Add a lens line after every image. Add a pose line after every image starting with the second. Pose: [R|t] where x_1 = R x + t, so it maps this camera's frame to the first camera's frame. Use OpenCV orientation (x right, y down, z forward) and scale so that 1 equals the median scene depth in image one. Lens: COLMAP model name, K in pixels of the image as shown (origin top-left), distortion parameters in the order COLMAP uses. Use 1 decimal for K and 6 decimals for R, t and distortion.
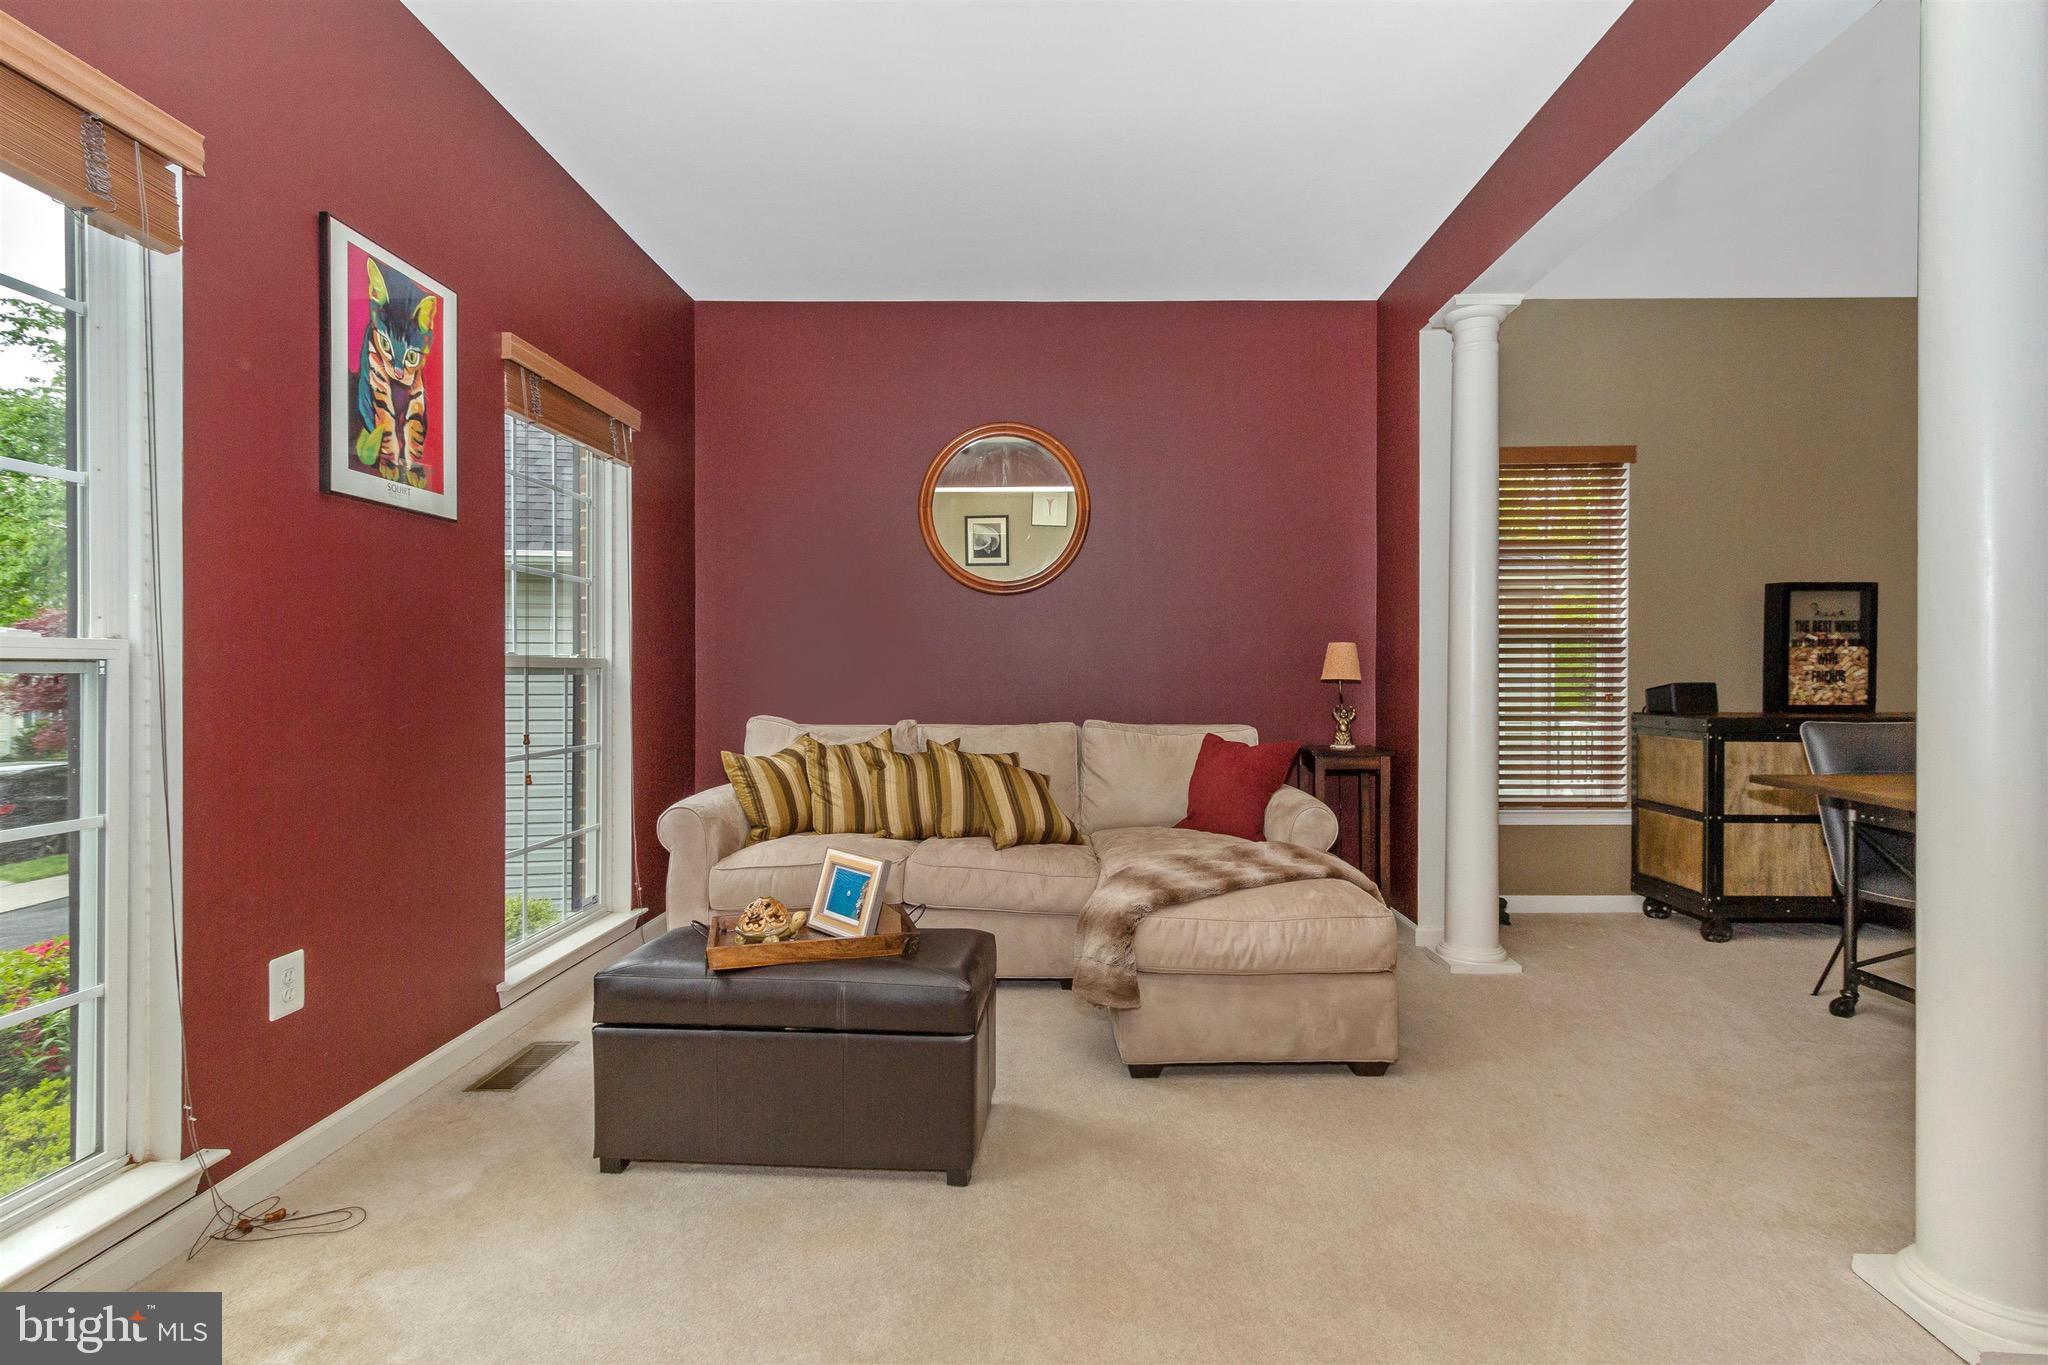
lens RADIAL K [[971.6, 0, 1033.0], [0, 971.6, 672.1], [0, 0, 1]] dist [-0.000977, 0.000047]
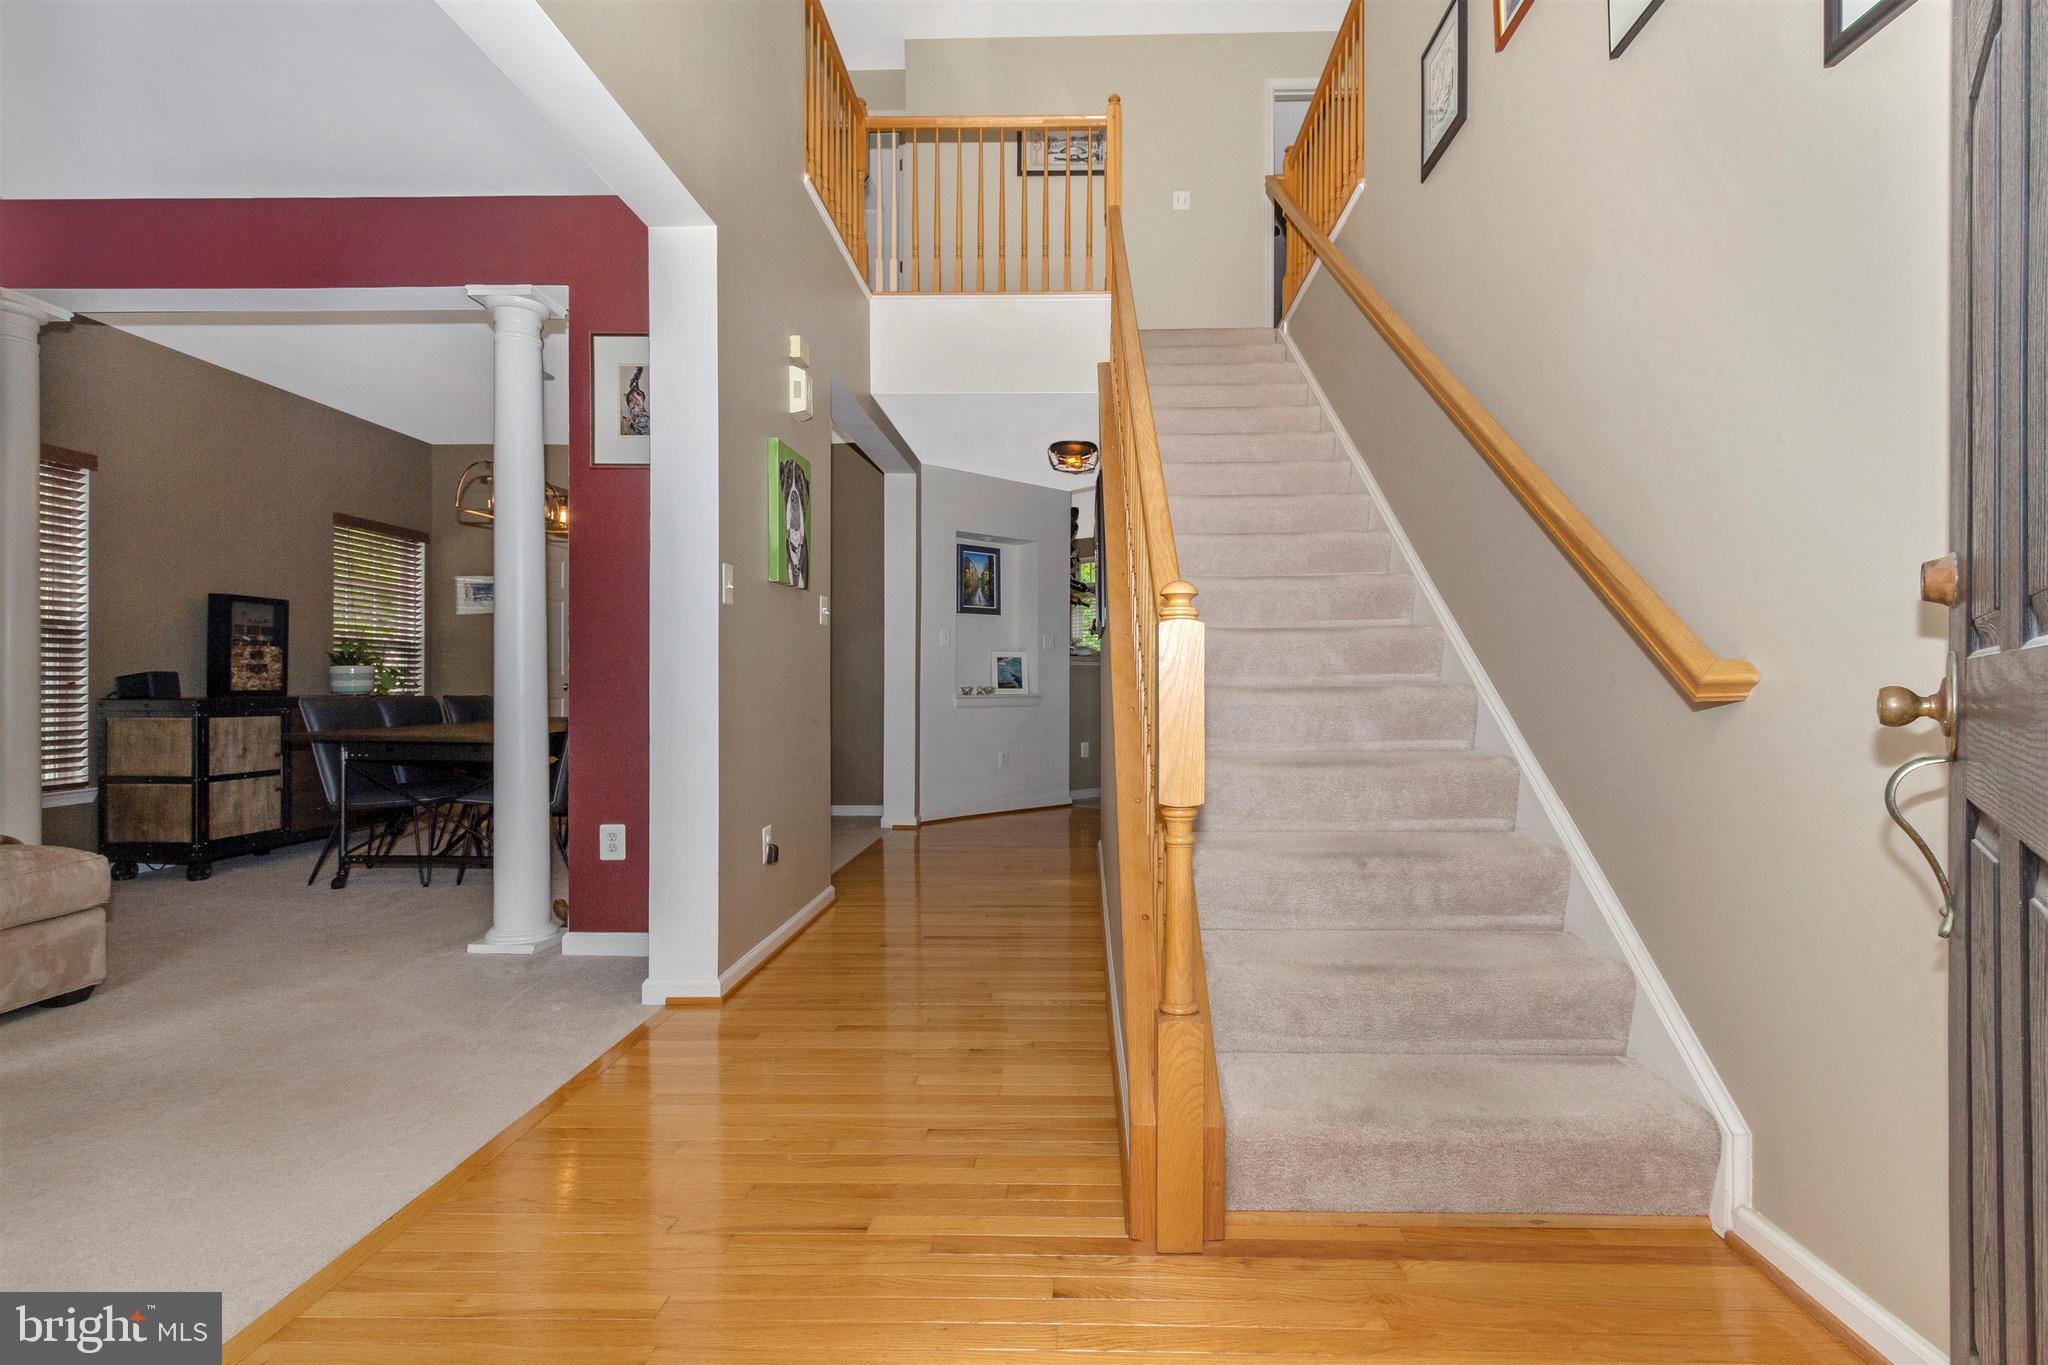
lens RADIAL K [[940.1, 0, 1072.9], [0, 940.1, 689.4], [0, 0, 1]] dist [0.000361, 0.000491]
pose [[-0.006354, -0.005428, 0.999965, -0.462815], [-0.000264, 0.999985, 0.005427, 0.025521], [-0.999980, -0.000229, -0.006355, -0.098021]]
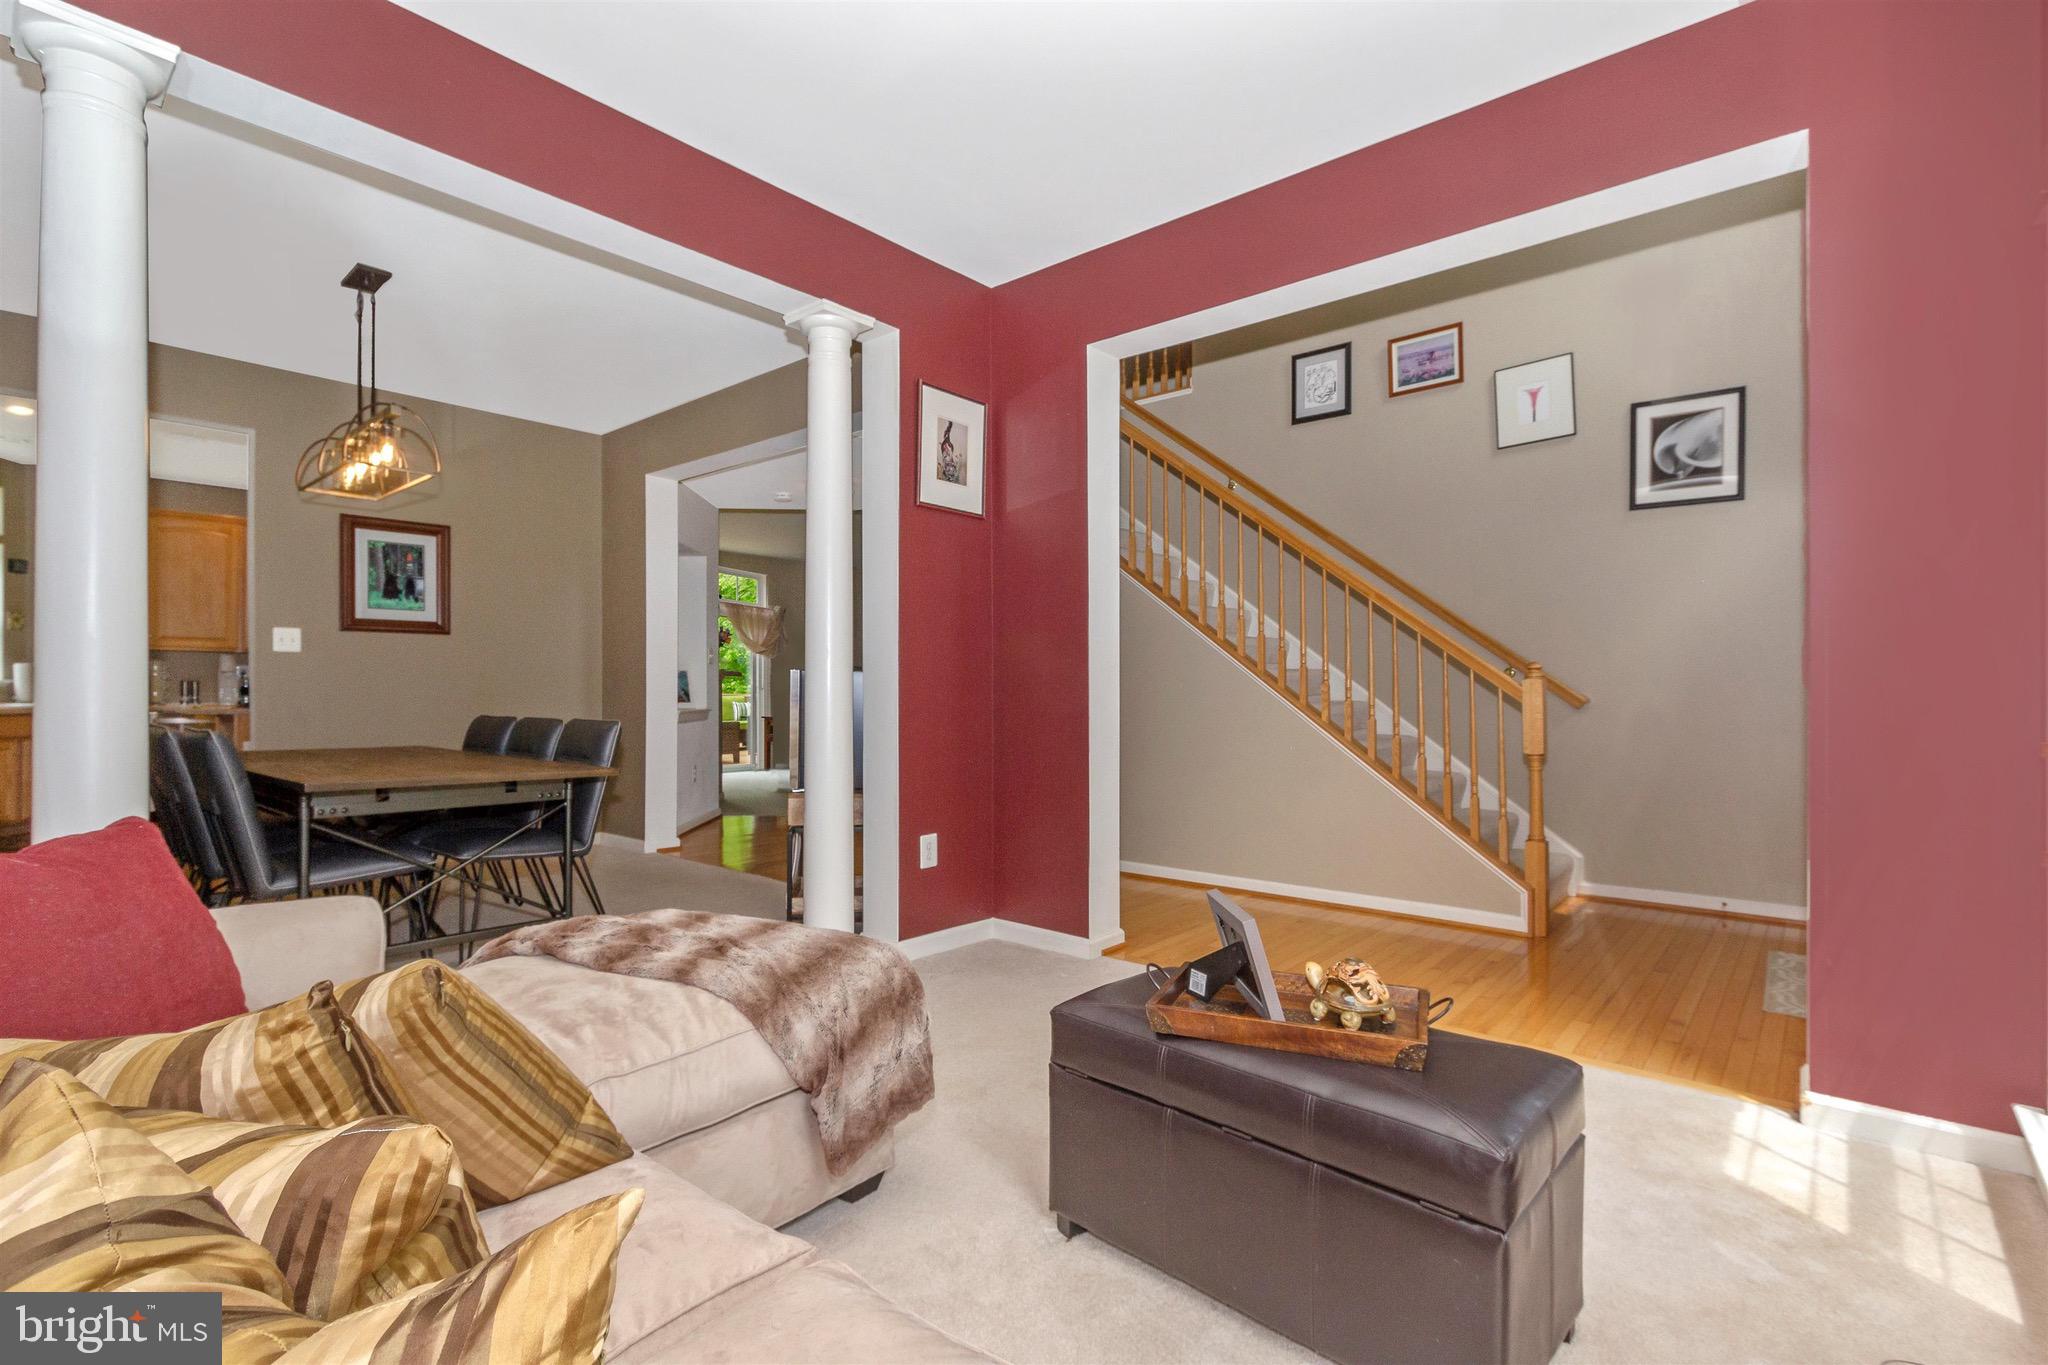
lens RADIAL K [[940.1, 0, 1072.9], [0, 940.1, 689.4], [0, 0, 1]] dist [0.000361, 0.000491]
pose [[-0.787570, 0.002178, 0.616221, -0.297543], [-0.002623, 0.999973, -0.006887, 0.016255], [-0.616220, -0.007041, -0.787543, 0.925513]]
